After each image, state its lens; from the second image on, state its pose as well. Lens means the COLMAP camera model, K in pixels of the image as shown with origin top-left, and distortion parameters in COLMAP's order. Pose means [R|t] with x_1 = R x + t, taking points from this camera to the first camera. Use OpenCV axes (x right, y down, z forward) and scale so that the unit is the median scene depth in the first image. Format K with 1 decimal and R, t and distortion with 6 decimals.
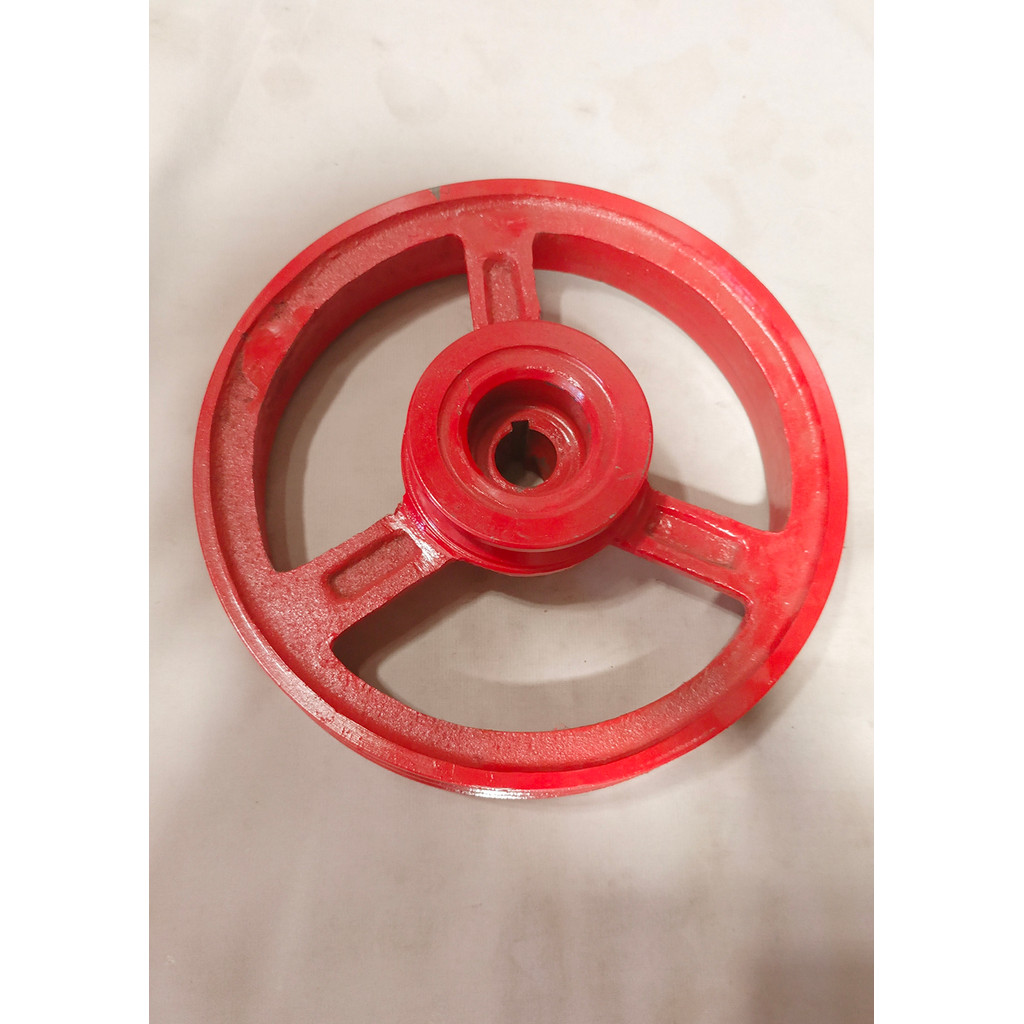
lens RADIAL K [[1166.4, 0, 515.4], [0, 1166.4, 510.6], [0, 0, 1]] dist [0.034983, 0.000000]
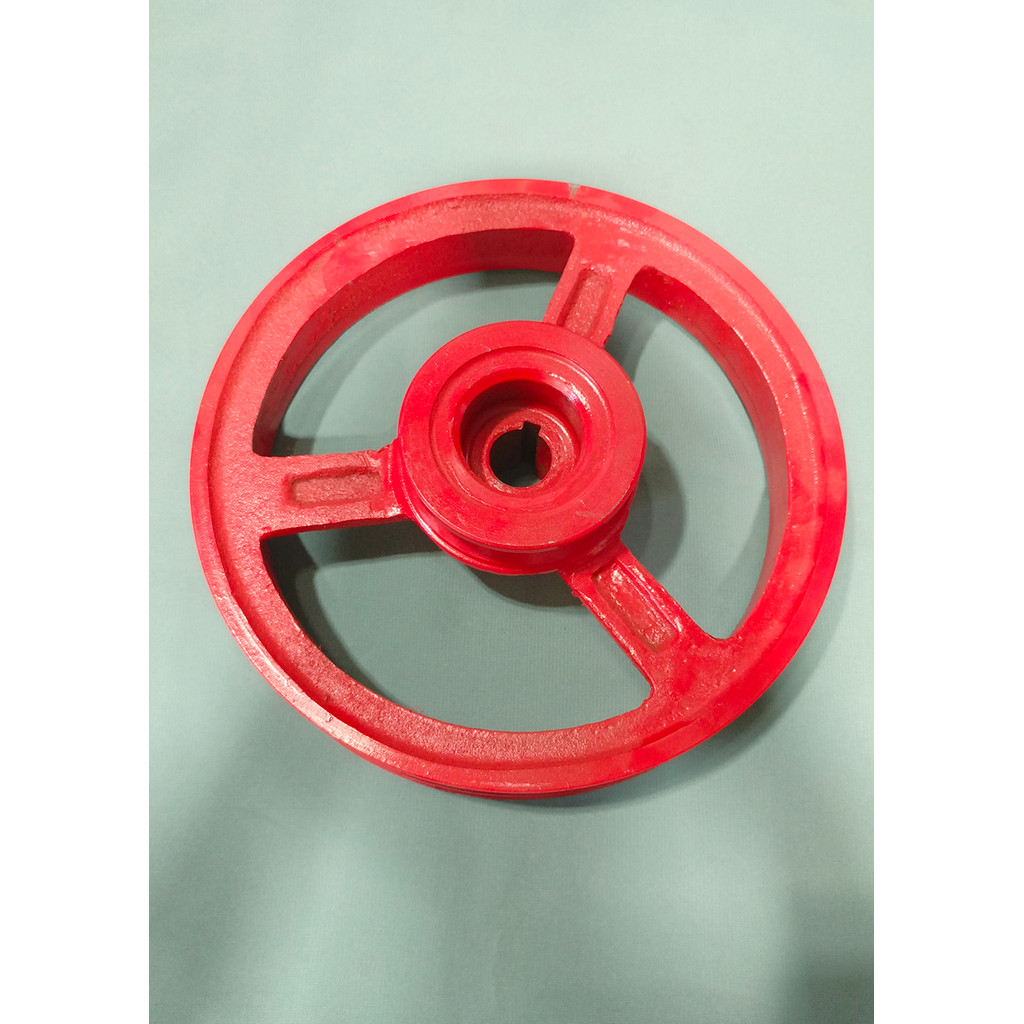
lens RADIAL K [[1166.4, 0, 518.2], [0, 1166.4, 516.4], [0, 0, 1]] dist [0.034983, 0.000000]
pose [[0.878692, 0.434585, -0.197576, 0.231019], [-0.436963, 0.898846, 0.033755, -0.034363], [0.192260, 0.056673, 0.979706, 0.021799]]
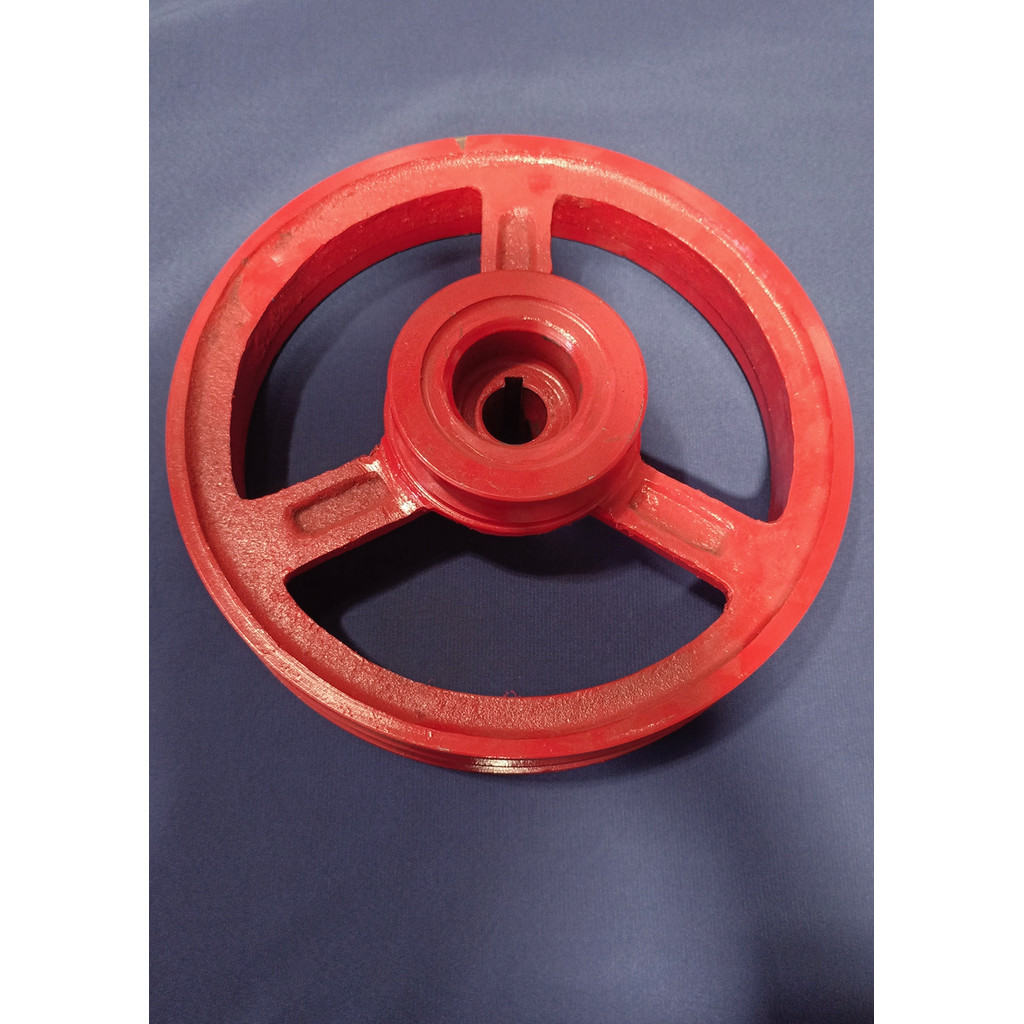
lens RADIAL K [[1166.4, 0, 515.9], [0, 1166.4, 508.8], [0, 0, 1]] dist [0.034983, 0.000000]
pose [[0.991440, 0.116749, -0.058457, 0.076145], [-0.119320, 0.991942, -0.042590, 0.072918], [0.053014, 0.049201, 0.997381, 0.049392]]
